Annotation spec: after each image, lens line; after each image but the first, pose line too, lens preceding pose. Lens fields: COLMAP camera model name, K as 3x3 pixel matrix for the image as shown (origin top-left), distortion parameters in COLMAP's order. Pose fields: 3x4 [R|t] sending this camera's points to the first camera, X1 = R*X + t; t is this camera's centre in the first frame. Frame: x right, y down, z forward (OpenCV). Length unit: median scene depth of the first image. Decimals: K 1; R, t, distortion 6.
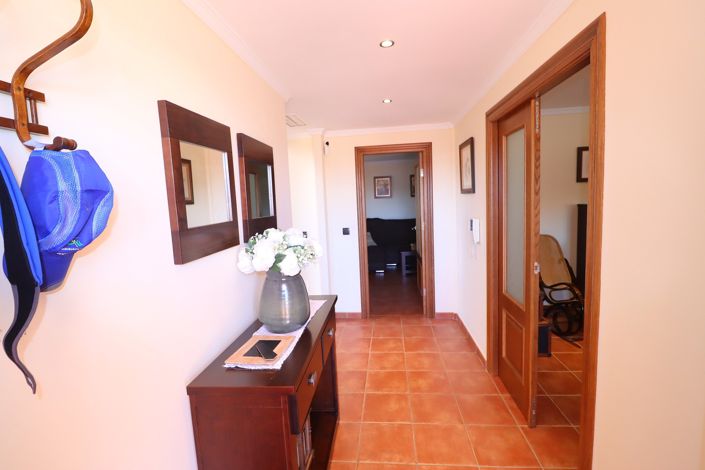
lens RADIAL K [[329.3, 0, 353.2], [0, 329.3, 234.5], [0, 0, 1]] dist [-0.008989, -0.005870]
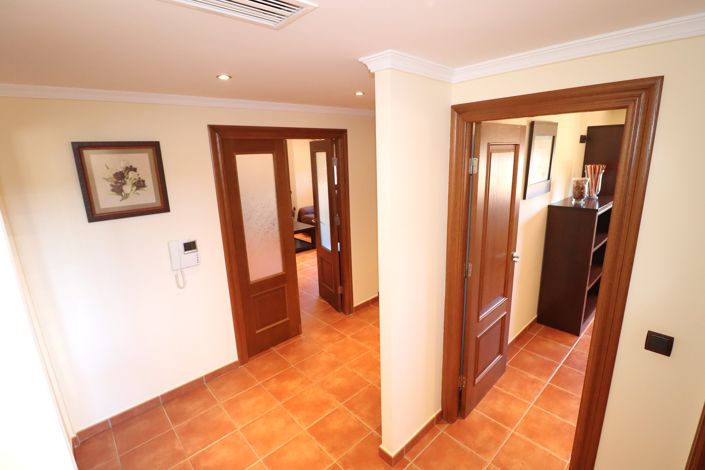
lens RADIAL K [[329.3, 0, 353.3], [0, 329.3, 234.8], [0, 0, 1]] dist [-0.008989, -0.005870]
pose [[-0.755686, -0.090360, 0.648671, -0.584432], [0.129641, 0.950201, 0.283392, -0.281443], [-0.641975, 0.298250, -0.706339, 1.503996]]
